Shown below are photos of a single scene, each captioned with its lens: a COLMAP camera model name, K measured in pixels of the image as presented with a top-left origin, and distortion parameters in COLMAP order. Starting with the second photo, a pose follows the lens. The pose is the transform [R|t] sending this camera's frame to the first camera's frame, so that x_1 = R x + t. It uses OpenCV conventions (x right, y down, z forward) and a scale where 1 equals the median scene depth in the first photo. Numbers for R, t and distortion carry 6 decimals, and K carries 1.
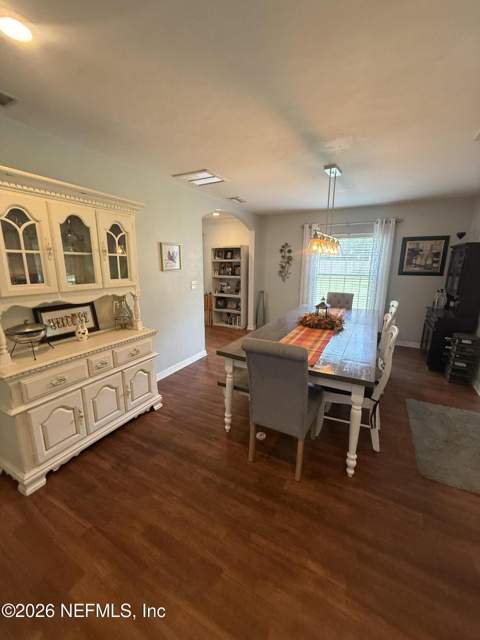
lens RADIAL K [[257.7, 0, 240.0], [0, 257.7, 320.0], [0, 0, 1]] dist [0.001583, 0.000245]
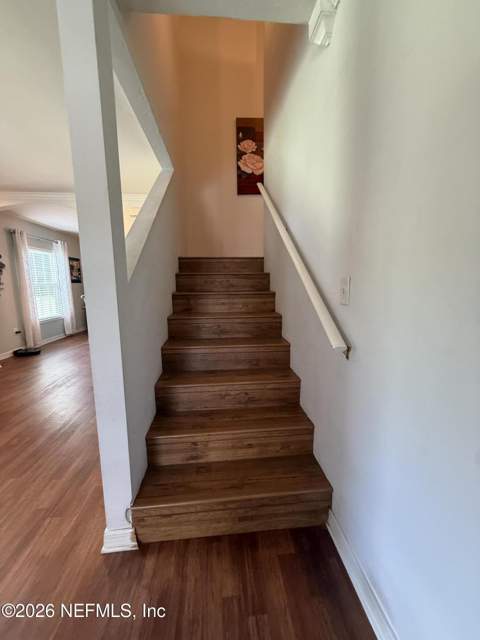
lens RADIAL K [[257.7, 0, 240.0], [0, 257.7, 320.0], [0, 0, 1]] dist [0.001583, 0.000245]
pose [[-0.558938, -0.111736, 0.821647, -0.890690], [0.196636, 0.944756, 0.262242, -0.140602], [-0.805558, 0.308143, -0.506088, 0.849715]]
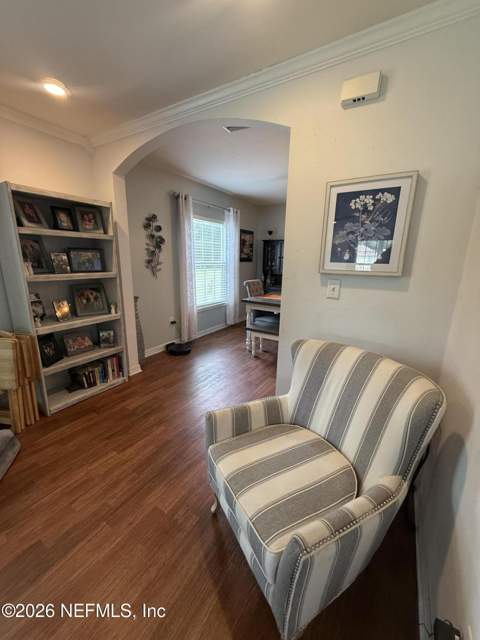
lens RADIAL K [[257.7, 0, 240.0], [0, 257.7, 320.0], [0, 0, 1]] dist [0.001583, 0.000245]
pose [[0.046443, -0.233446, 0.971260, -0.464810], [0.204668, 0.953906, 0.219488, -0.147364], [-0.977729, 0.188592, 0.092081, 0.775463]]
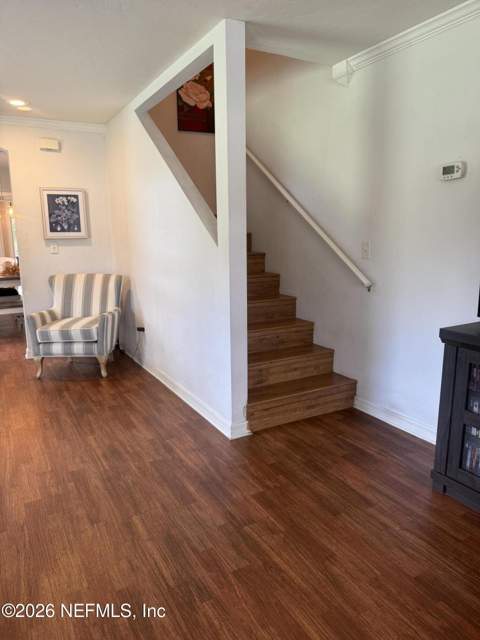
lens RADIAL K [[445.7, 0, 240.8], [0, 445.7, 321.6], [0, 0, 1]] dist [0.099246, -0.137756]
pose [[-0.849202, -0.094295, 0.519581, -0.940927], [0.124914, 0.920134, 0.371148, -0.243135], [-0.513081, 0.380082, -0.769601, 1.233804]]
